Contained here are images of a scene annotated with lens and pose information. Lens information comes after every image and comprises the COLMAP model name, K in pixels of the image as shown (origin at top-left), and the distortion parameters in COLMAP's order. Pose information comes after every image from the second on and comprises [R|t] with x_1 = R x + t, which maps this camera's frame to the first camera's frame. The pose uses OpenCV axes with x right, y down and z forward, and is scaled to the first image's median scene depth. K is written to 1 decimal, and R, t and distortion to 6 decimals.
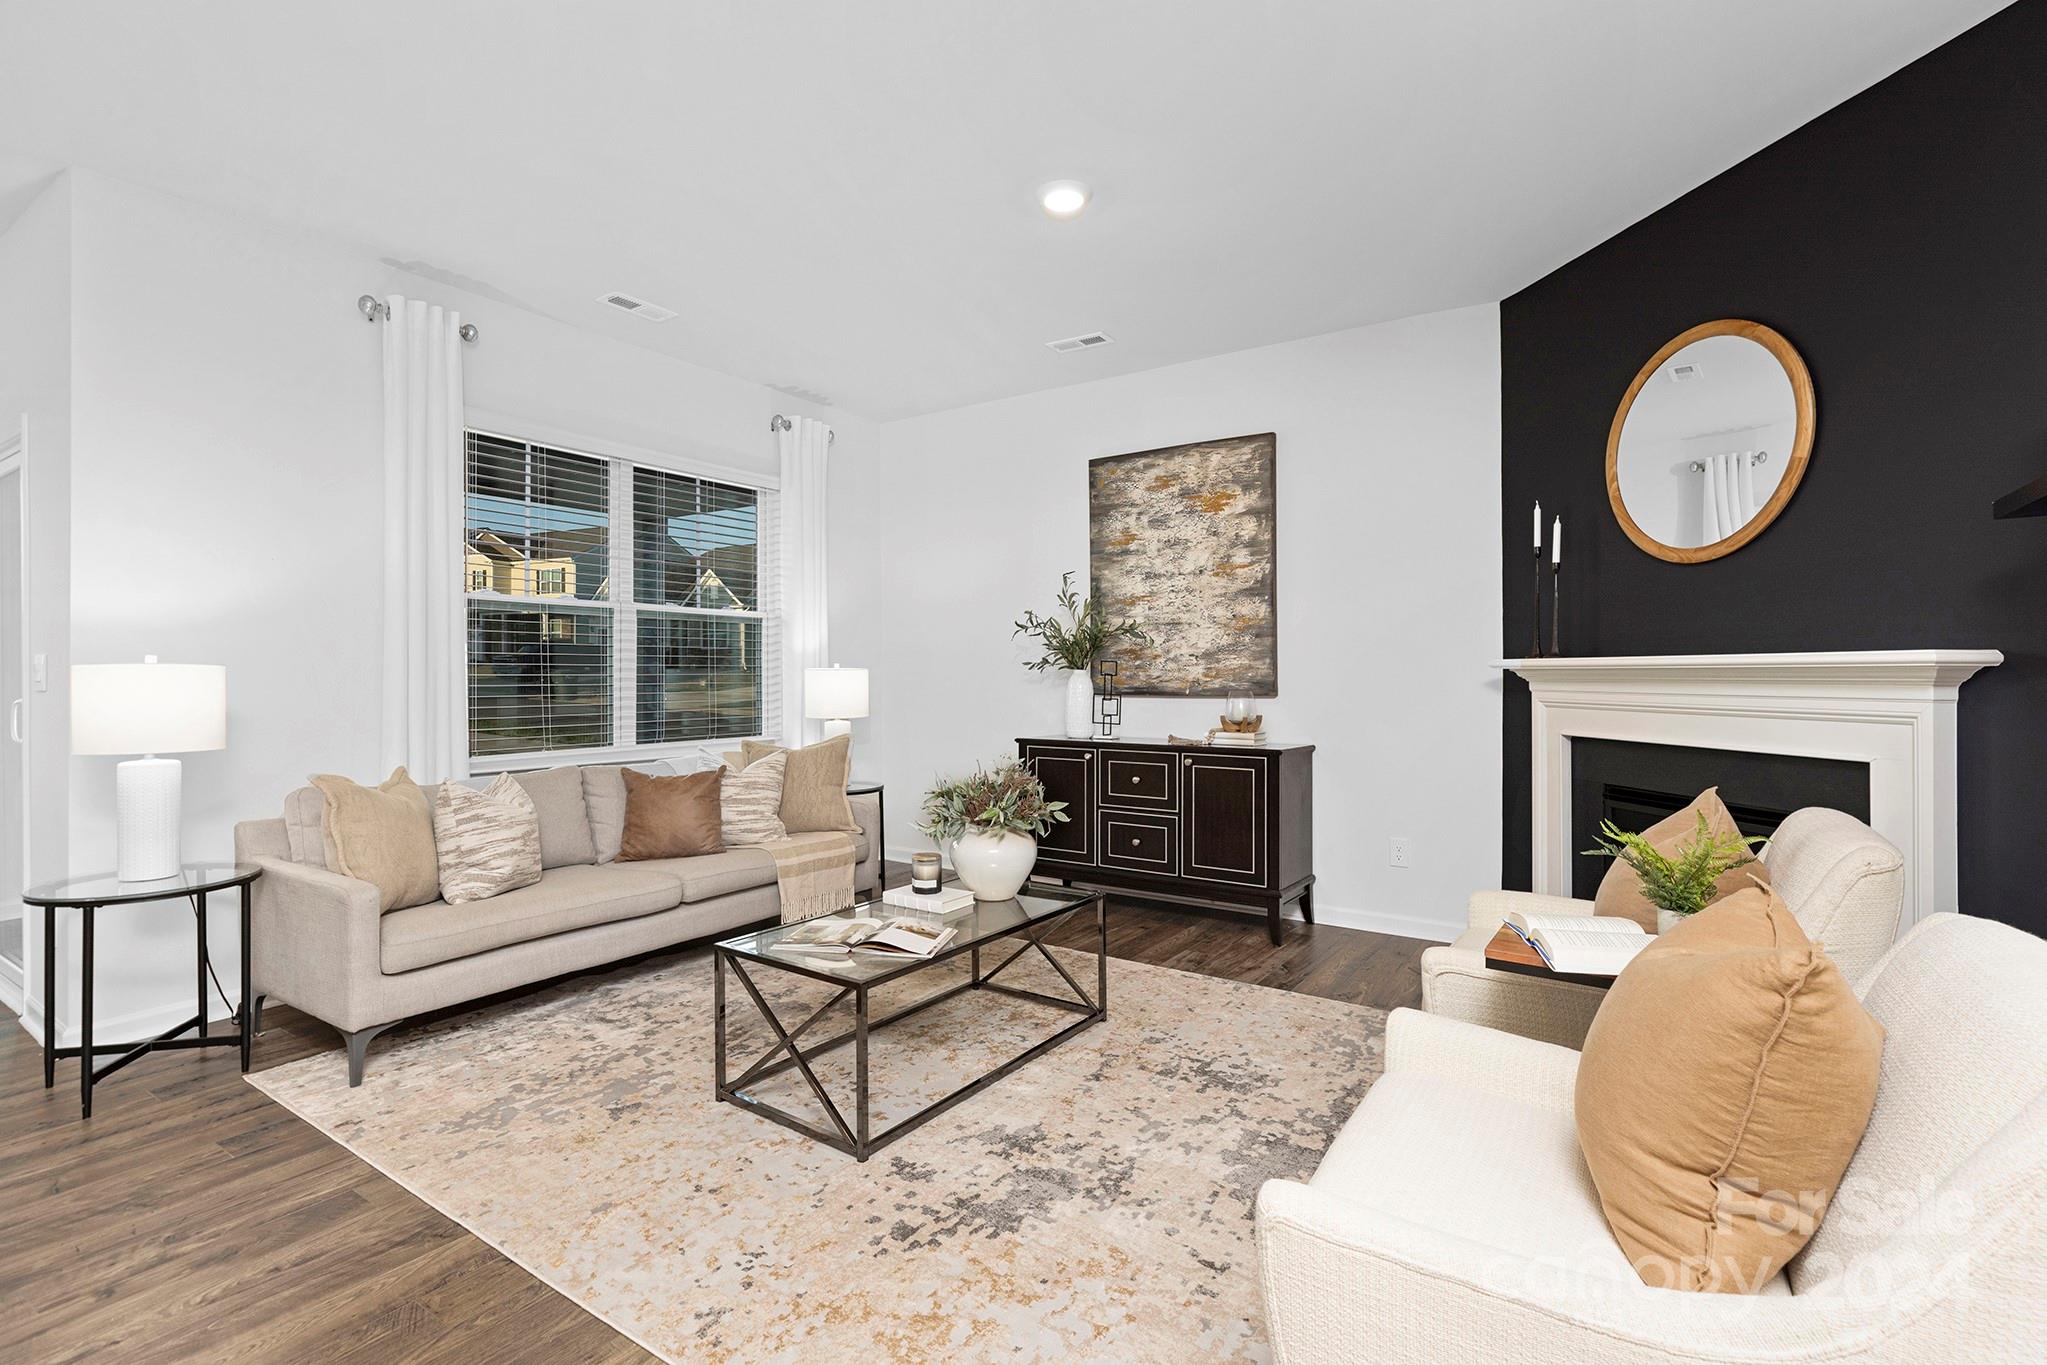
lens RADIAL K [[935.5, 0, 1023.0], [0, 935.5, 675.1], [0, 0, 1]] dist [0.000742, 0.000077]
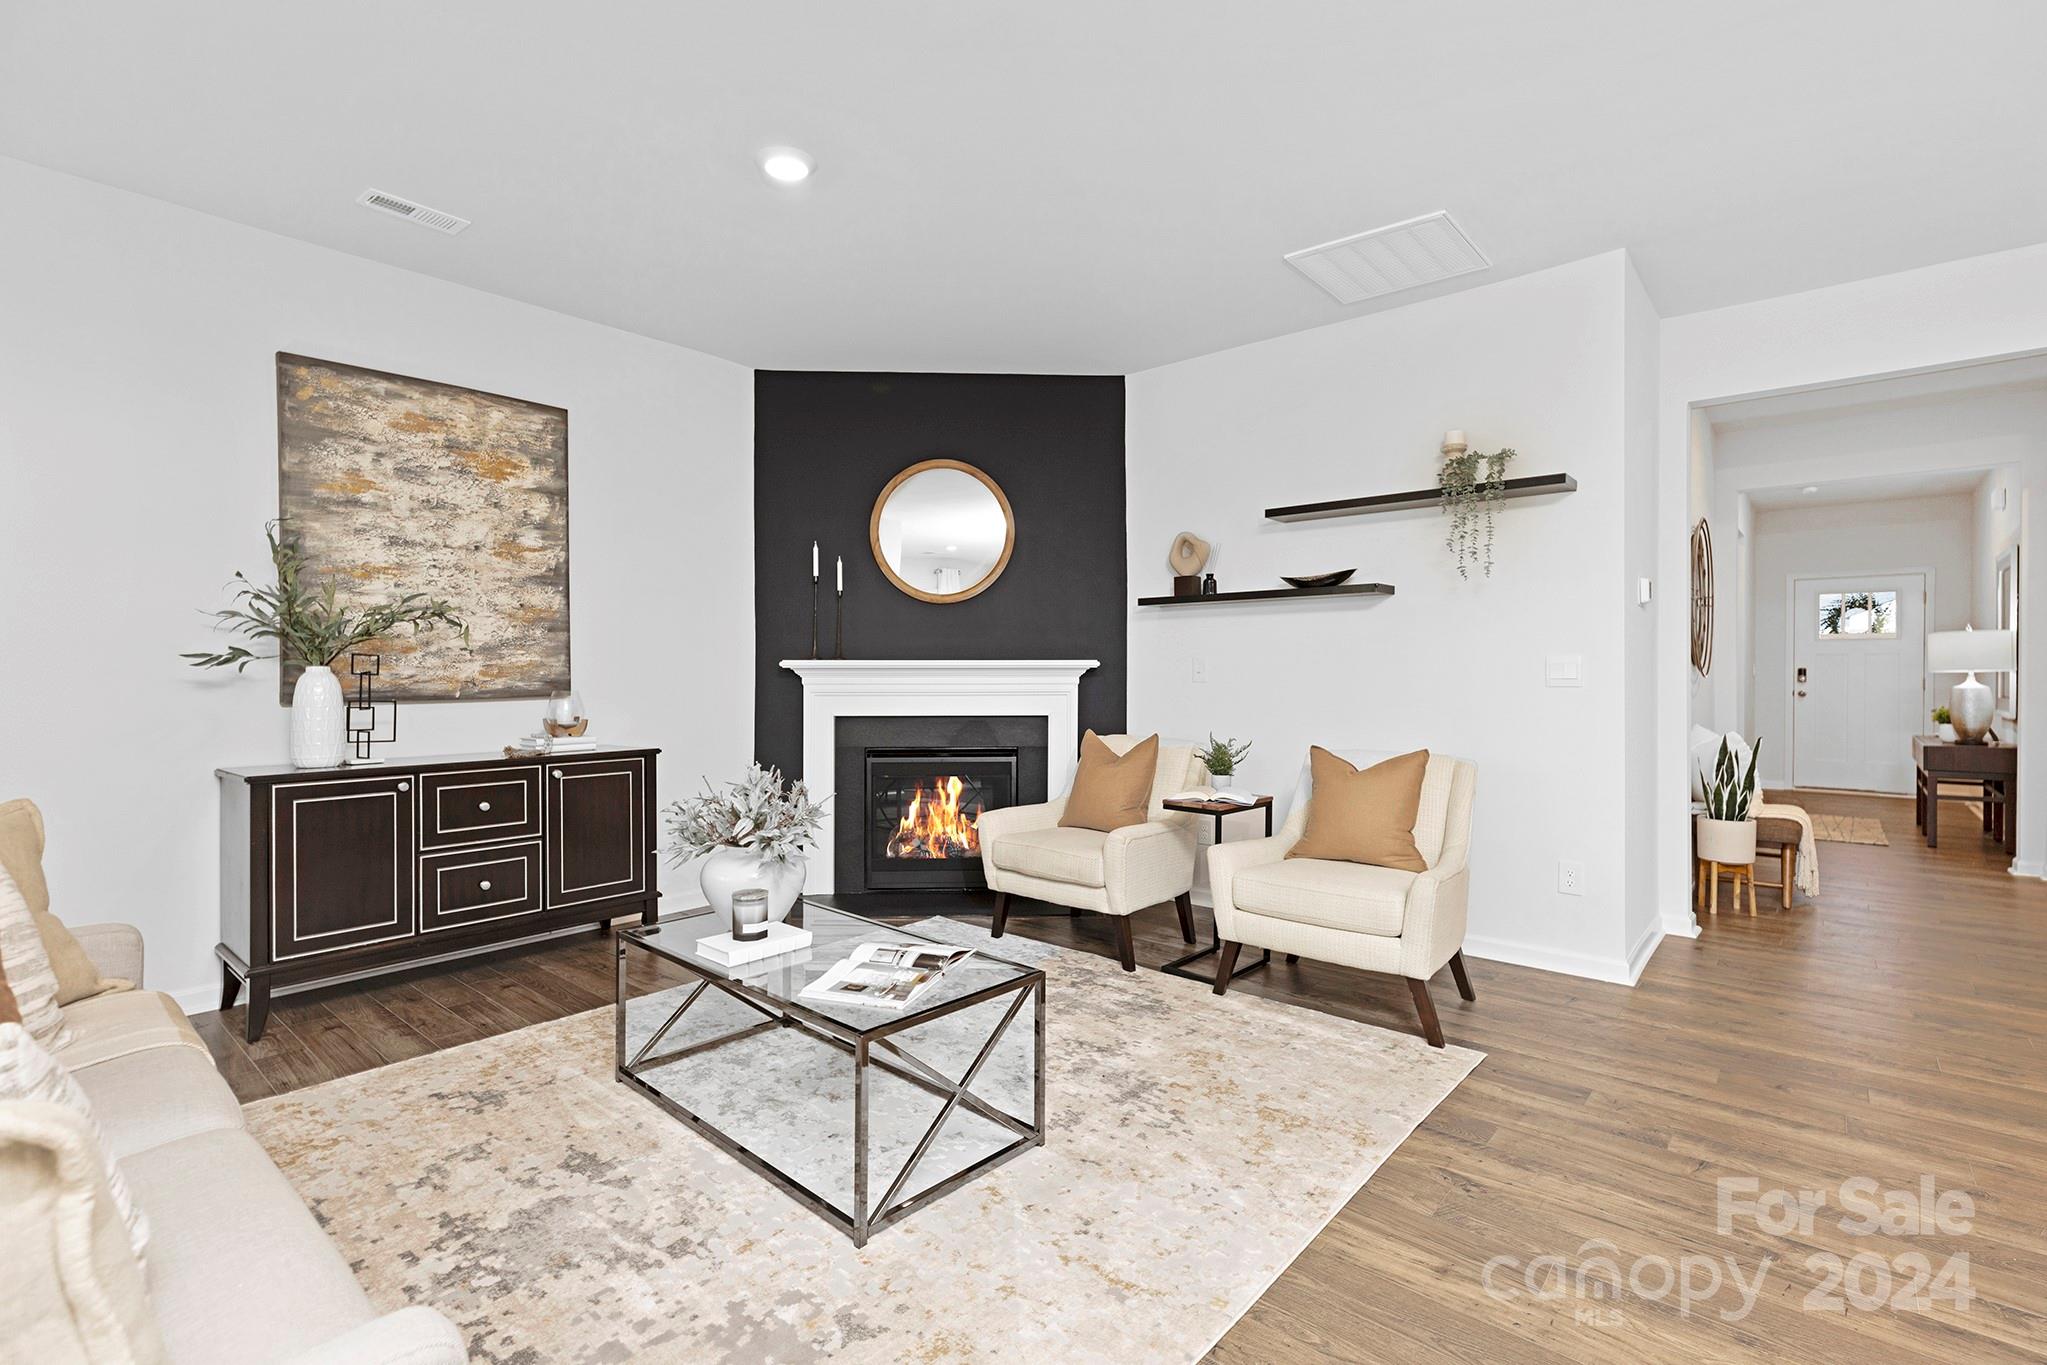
lens RADIAL K [[924.9, 0, 1023.5], [0, 924.9, 682.5], [0, 0, 1]] dist [0.001125, 0.000173]
pose [[0.126155, -0.012045, 0.991937, -0.568352], [0.003078, 0.999926, 0.011751, -0.000238], [-0.992006, 0.001571, 0.126183, 0.429330]]
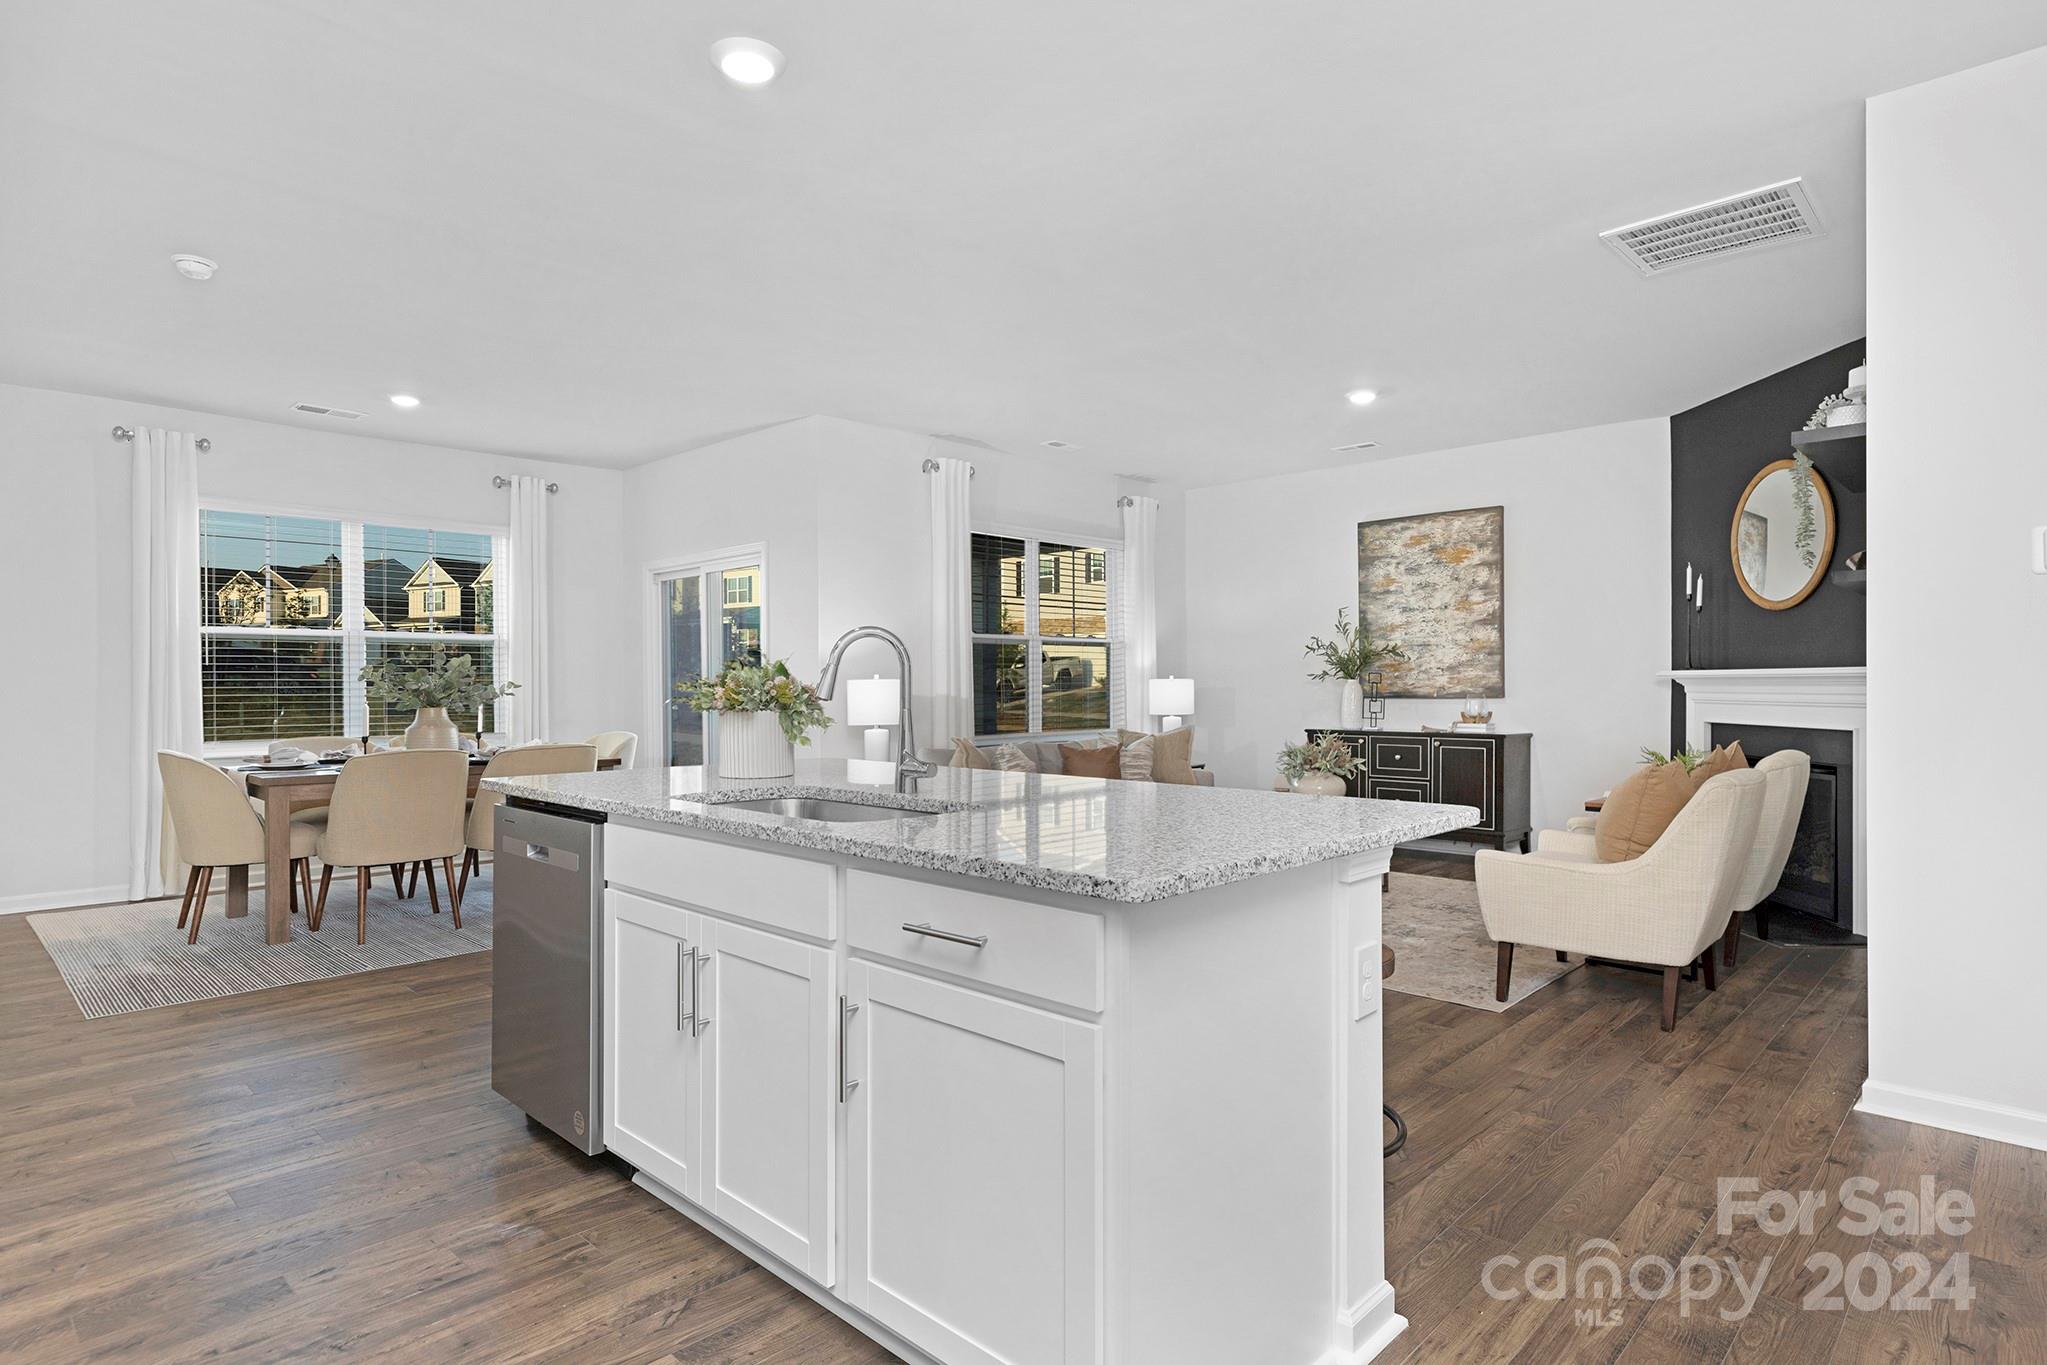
lens RADIAL K [[1074.4, 0, 1019.4], [0, 1074.4, 704.7], [0, 0, 1]] dist [-0.013988, 0.000369]
pose [[0.983972, -0.001144, -0.178318, -0.145307], [0.004297, 0.999841, 0.017297, 0.002135], [0.178270, -0.017786, 0.983821, -0.661220]]
